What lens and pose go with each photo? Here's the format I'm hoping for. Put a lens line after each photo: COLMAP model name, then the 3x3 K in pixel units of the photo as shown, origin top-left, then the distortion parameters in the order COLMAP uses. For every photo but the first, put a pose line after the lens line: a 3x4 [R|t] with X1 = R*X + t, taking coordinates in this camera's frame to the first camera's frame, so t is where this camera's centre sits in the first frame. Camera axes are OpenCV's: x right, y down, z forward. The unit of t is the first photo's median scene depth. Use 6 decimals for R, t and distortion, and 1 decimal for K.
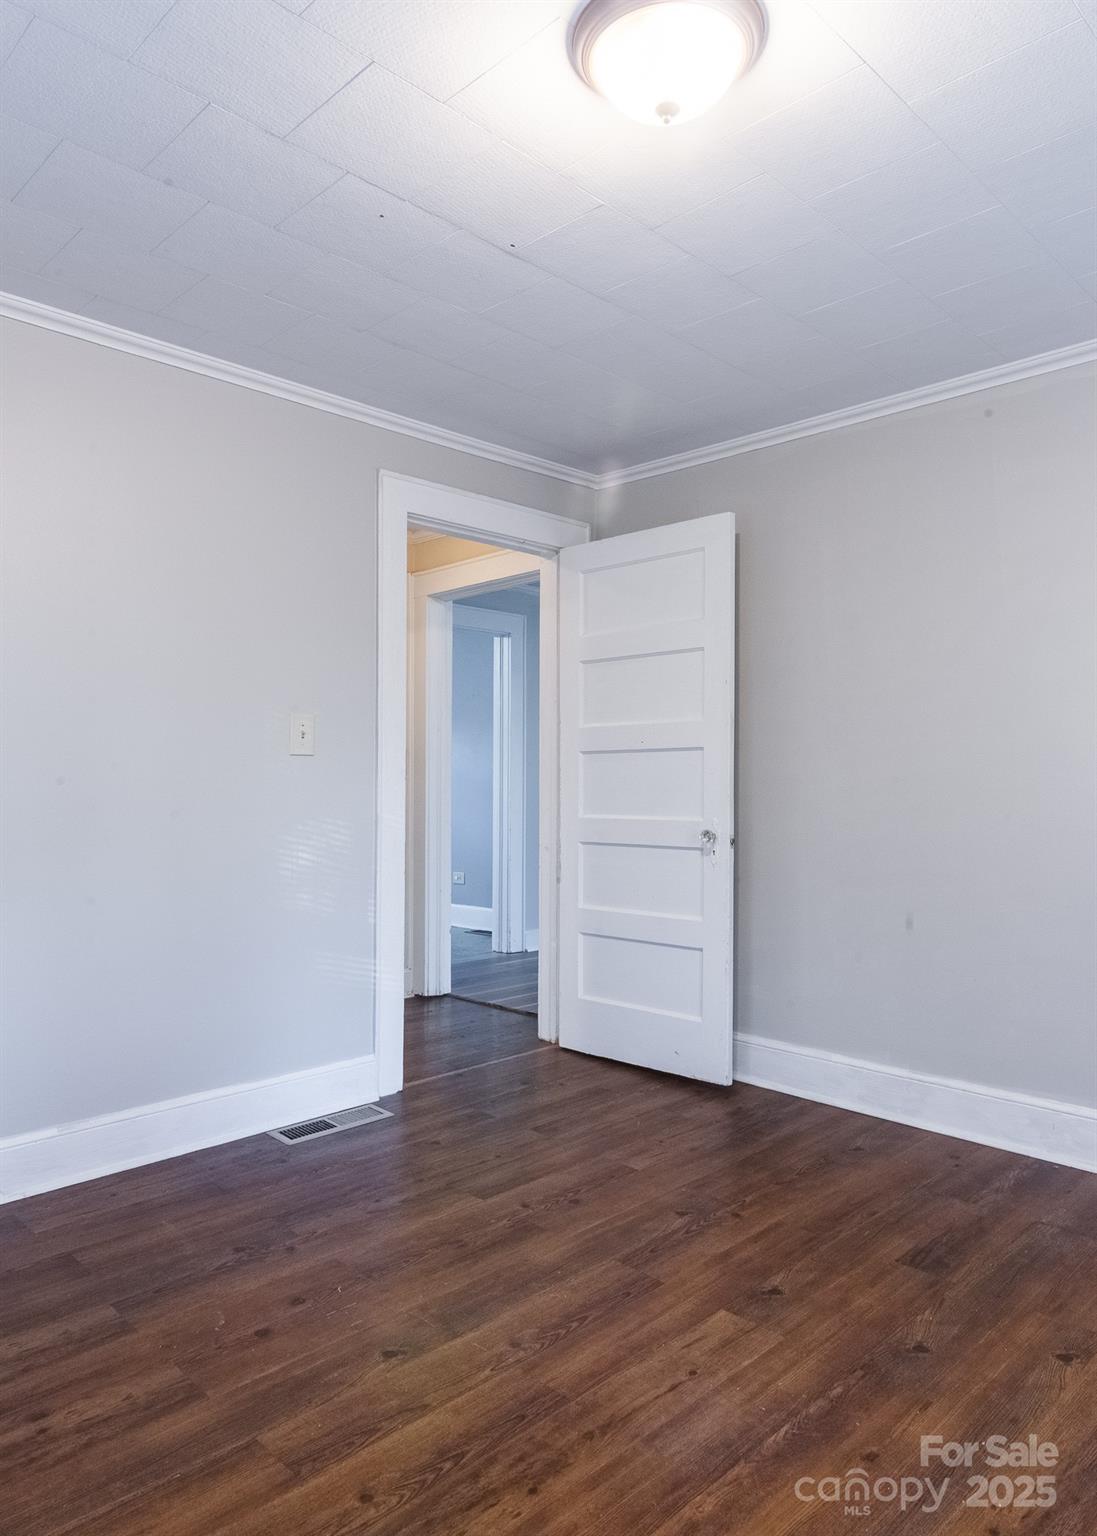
lens RADIAL K [[1014.9, 0, 548.7], [0, 1014.9, 769.9], [0, 0, 1]] dist [0.004730, -0.003158]
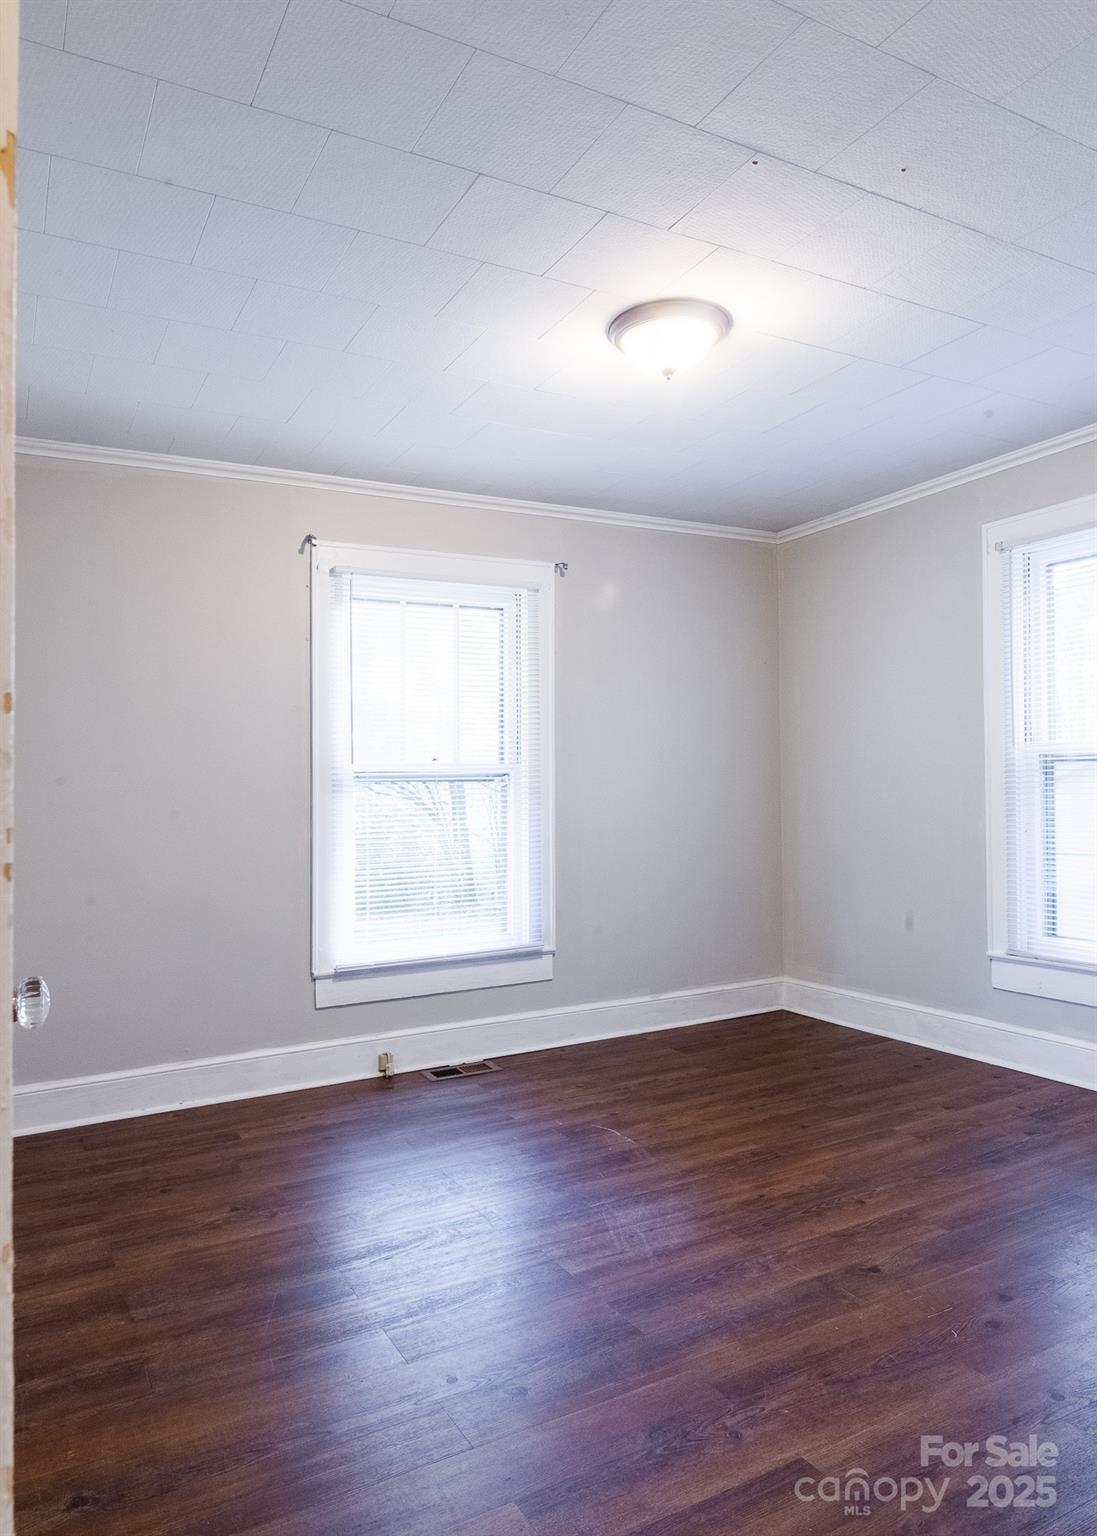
lens RADIAL K [[1014.9, 0, 551.4], [0, 1014.9, 779.9], [0, 0, 1]] dist [0.004730, -0.003158]
pose [[-0.960568, 0.006535, 0.277969, -0.128225], [0.001304, 0.999819, -0.018999, 0.023427], [-0.278043, -0.017887, -0.960402, 2.261669]]
